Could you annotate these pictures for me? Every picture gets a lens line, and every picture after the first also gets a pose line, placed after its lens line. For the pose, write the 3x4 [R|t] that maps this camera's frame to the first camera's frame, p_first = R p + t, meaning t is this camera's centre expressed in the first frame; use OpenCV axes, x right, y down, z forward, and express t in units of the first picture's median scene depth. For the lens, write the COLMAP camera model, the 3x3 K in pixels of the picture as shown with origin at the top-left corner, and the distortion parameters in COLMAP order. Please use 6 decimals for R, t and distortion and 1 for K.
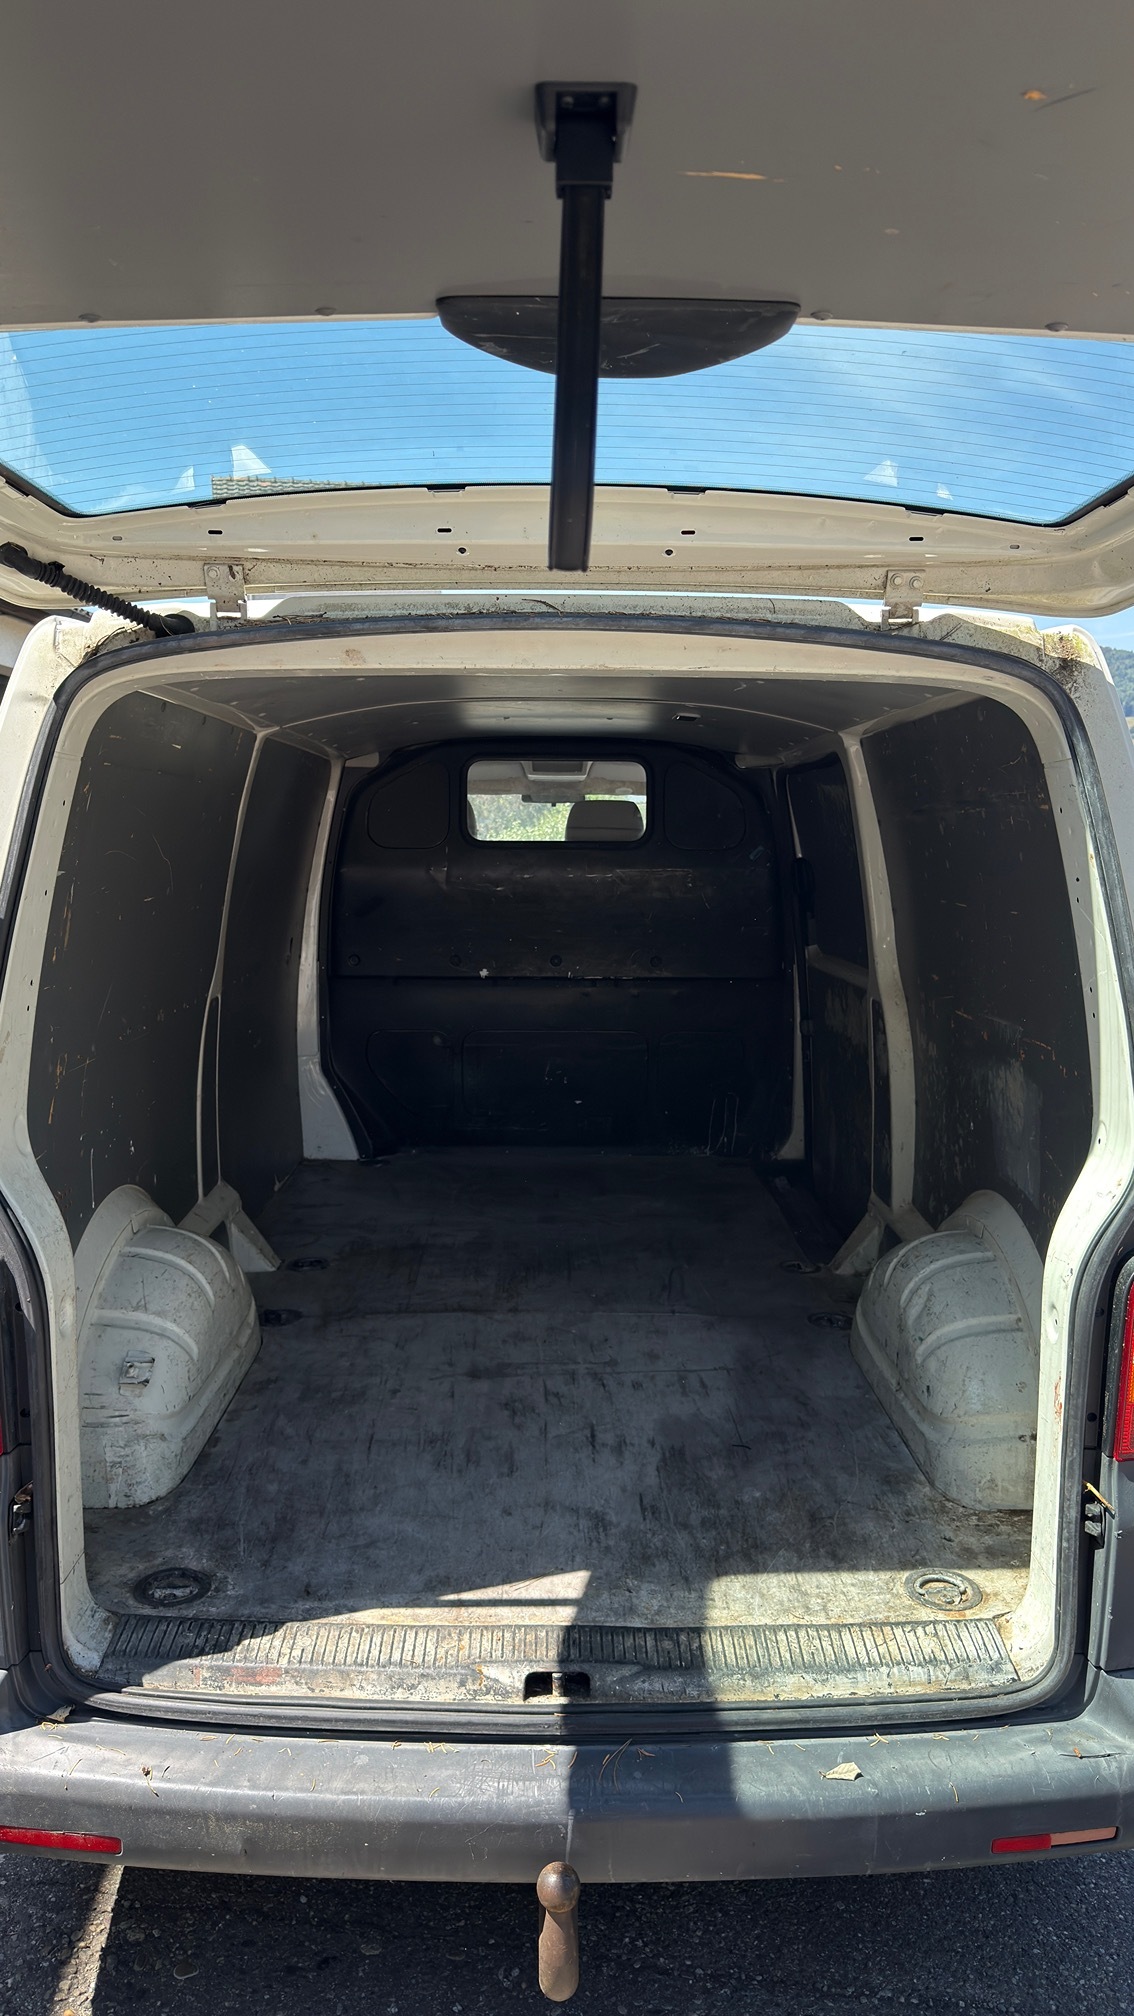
lens RADIAL K [[1425.1, 0, 567.5], [0, 1425.1, 1001.3], [0, 0, 1]] dist [0.055211, -0.079141]
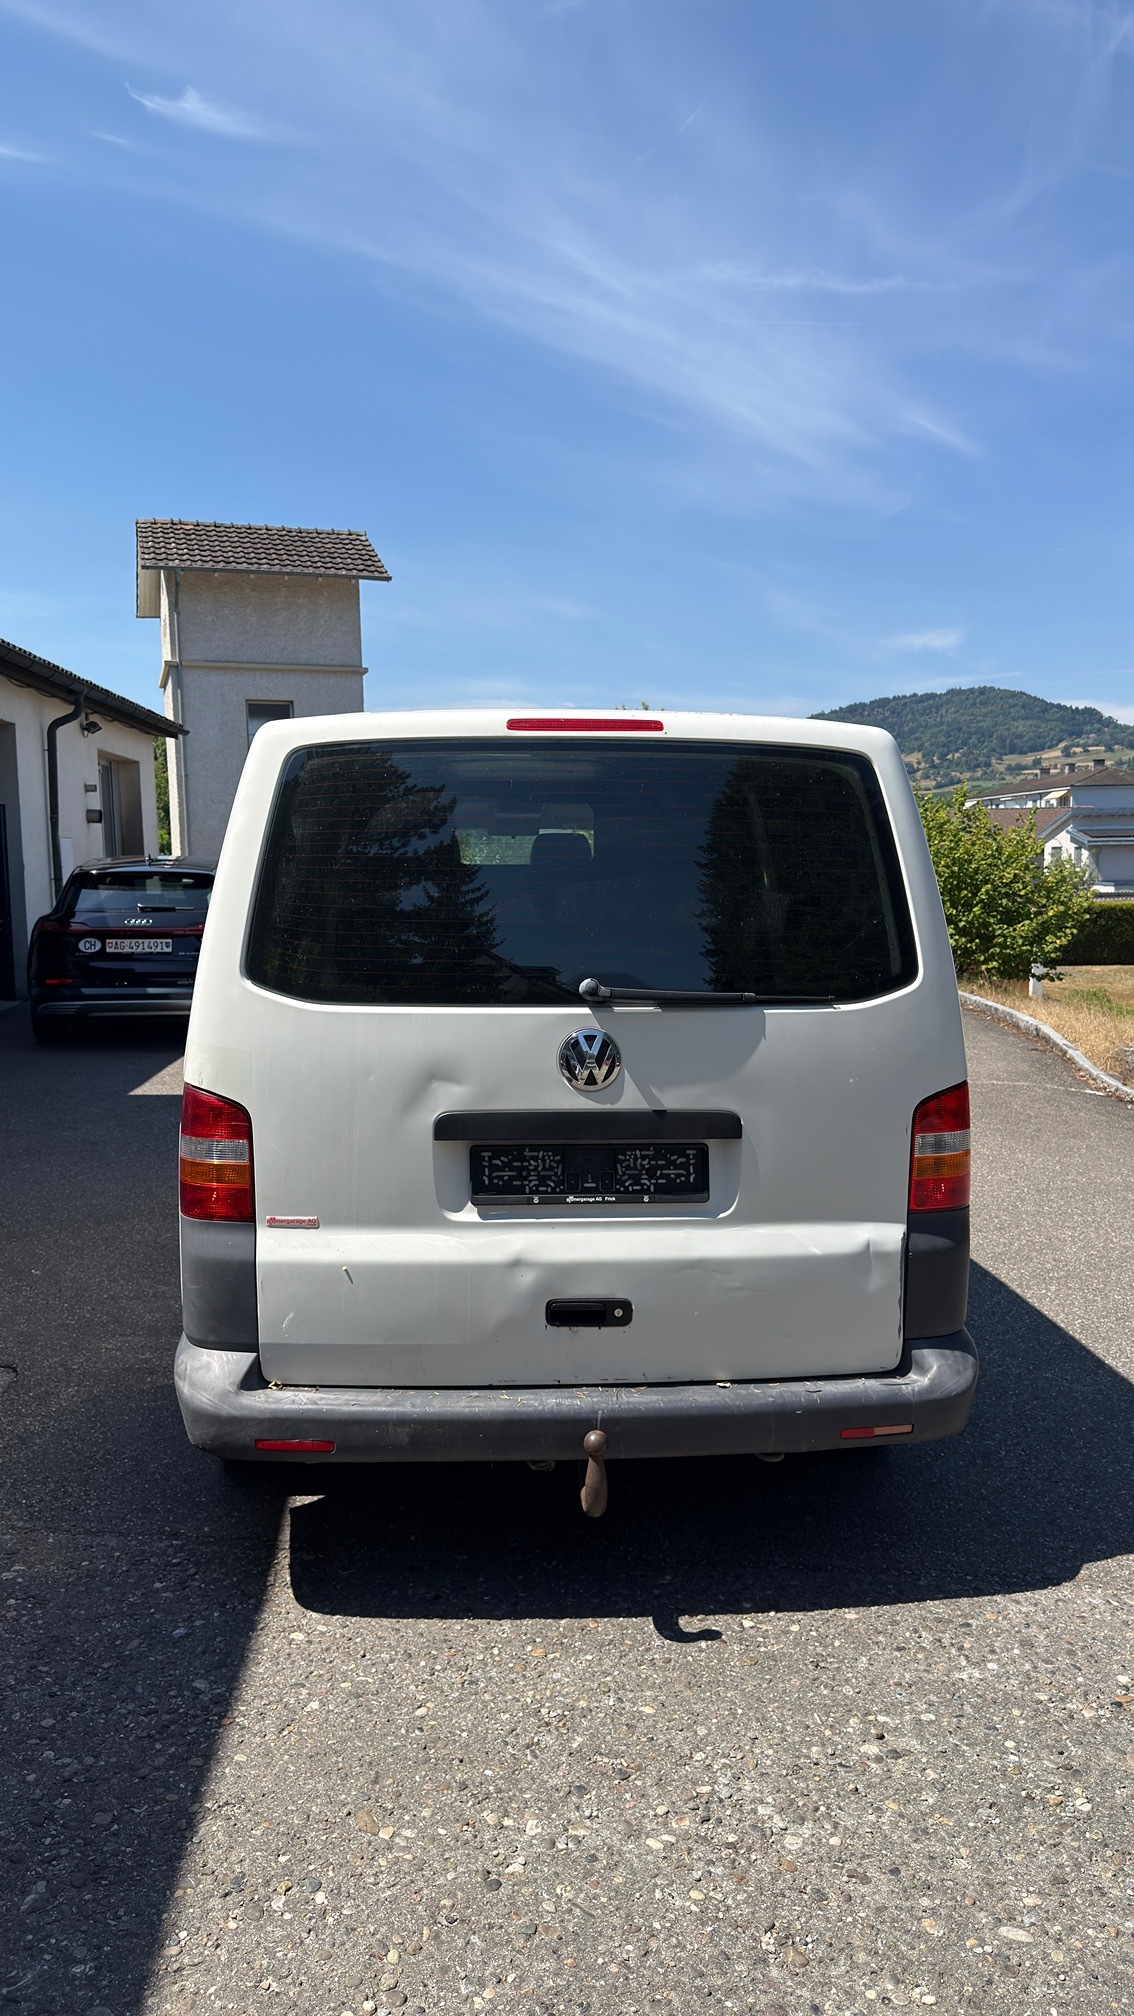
lens RADIAL K [[1425.1, 0, 566.7], [0, 1425.1, 1010.9], [0, 0, 1]] dist [0.055211, -0.079141]
pose [[0.997811, -0.009770, 0.065411, -0.054984], [0.010904, 0.999796, -0.017003, 0.040495], [-0.065232, 0.017679, 0.997714, -0.275333]]
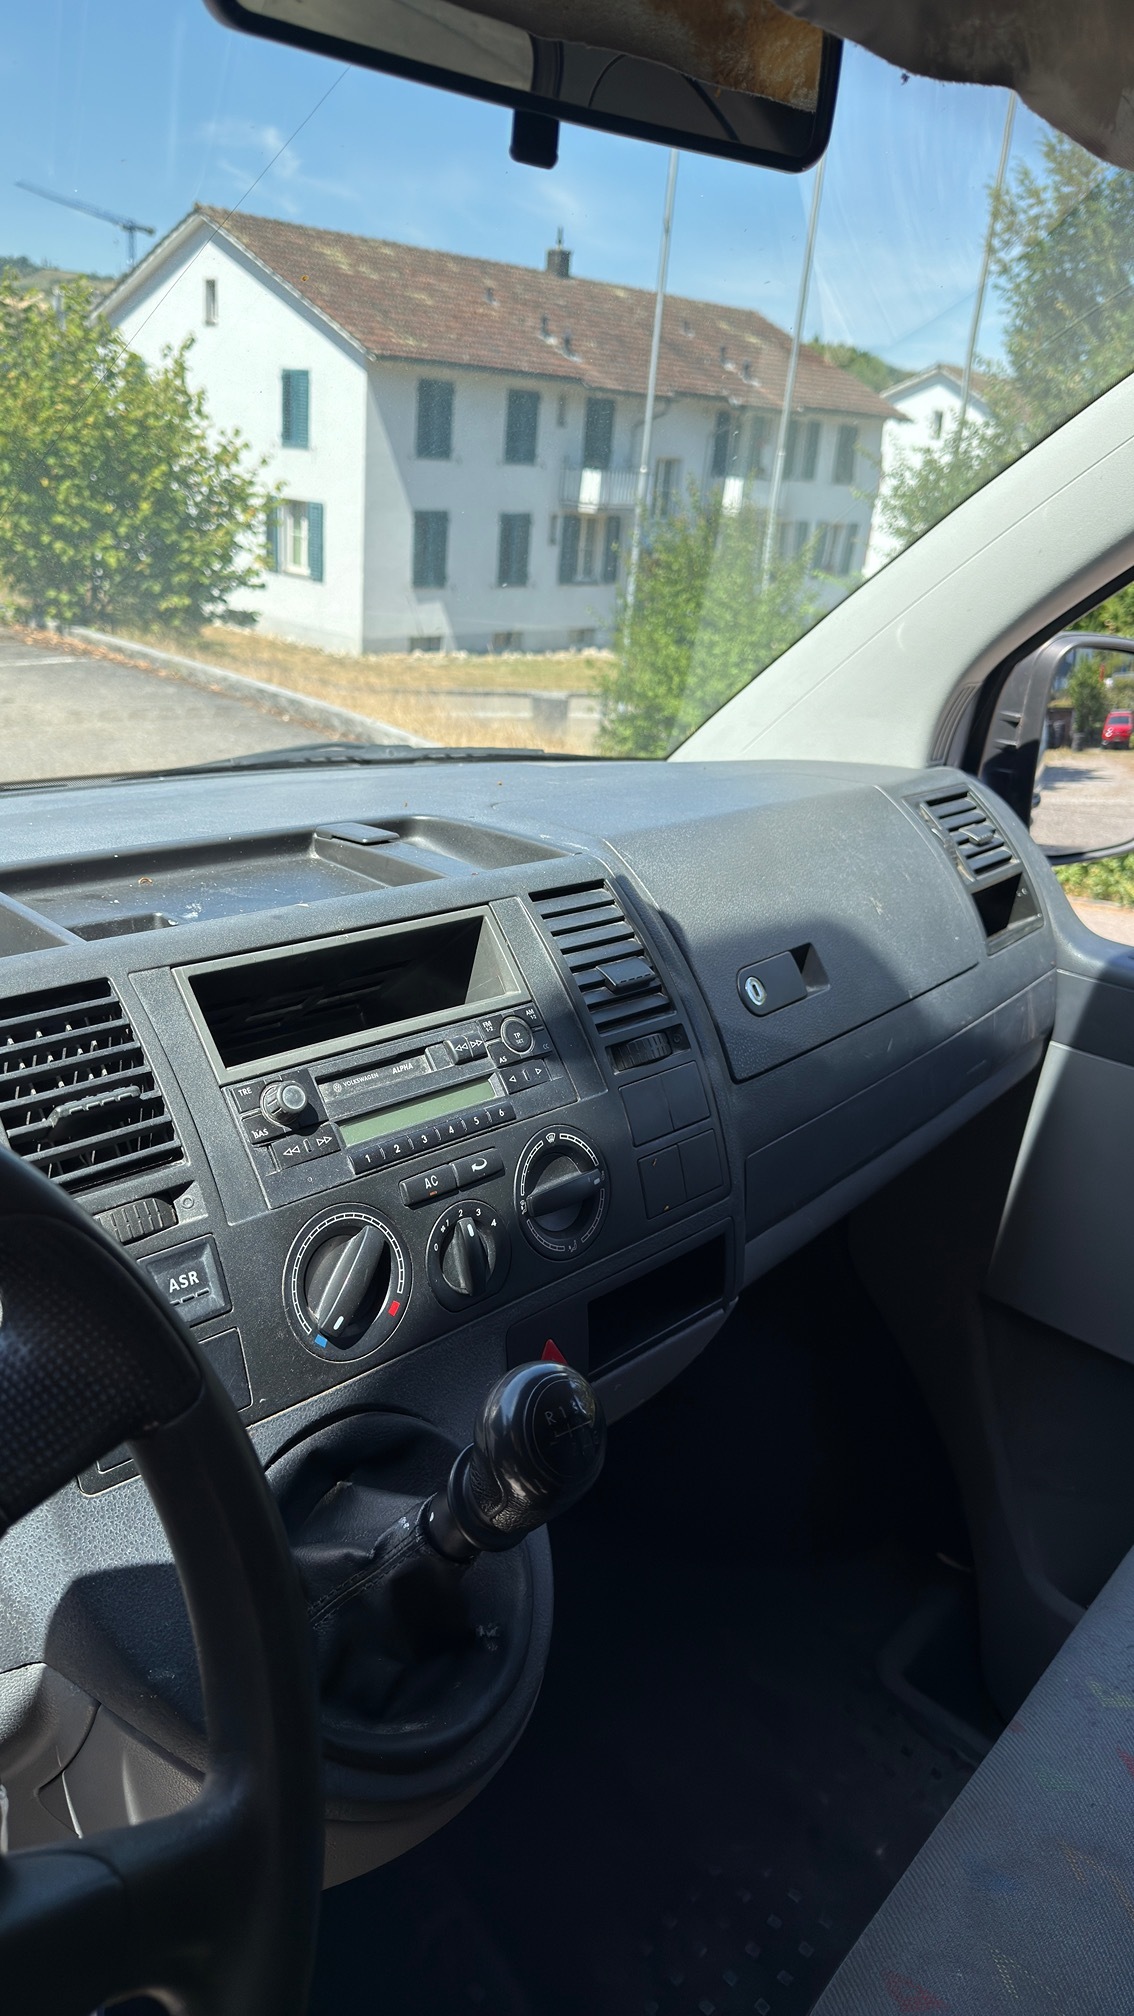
lens RADIAL K [[1425.1, 0, 563.4], [0, 1425.1, 989.7], [0, 0, 1]] dist [0.055211, -0.079141]
pose [[0.652570, -0.215348, 0.726483, -0.143492], [0.016617, 0.962601, 0.270414, -0.114555], [-0.757546, -0.164392, 0.631743, 1.033818]]
